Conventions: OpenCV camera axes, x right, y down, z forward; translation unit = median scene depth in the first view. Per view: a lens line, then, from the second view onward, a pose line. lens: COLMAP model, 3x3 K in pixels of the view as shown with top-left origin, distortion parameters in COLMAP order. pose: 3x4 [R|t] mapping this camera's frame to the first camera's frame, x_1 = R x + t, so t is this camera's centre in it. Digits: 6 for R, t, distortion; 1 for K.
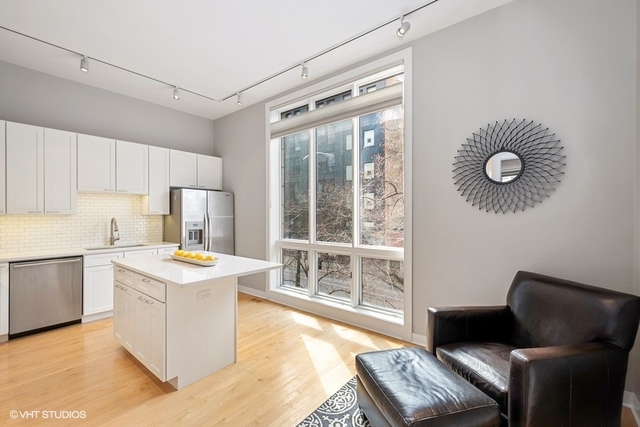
lens RADIAL K [[279.3, 0, 318.0], [0, 279.3, 213.8], [0, 0, 1]] dist [0.000970, -0.000039]
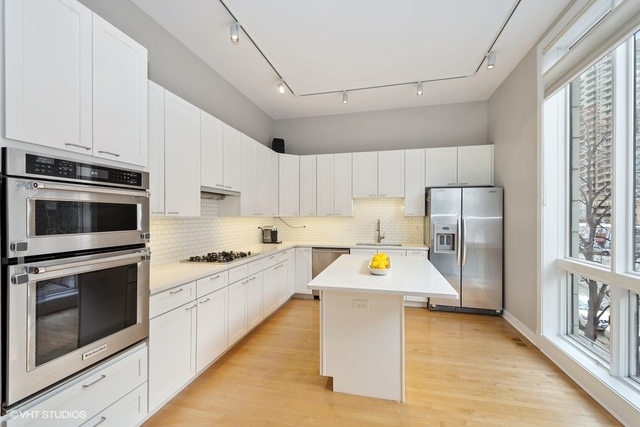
lens RADIAL K [[279.3, 0, 319.0], [0, 279.3, 215.9], [0, 0, 1]] dist [0.000970, -0.000039]
pose [[0.420202, -0.000732, -0.907430, 0.192227], [-0.000146, 1.000000, -0.000874, 0.001800], [0.907431, 0.000500, 0.420202, 0.265289]]
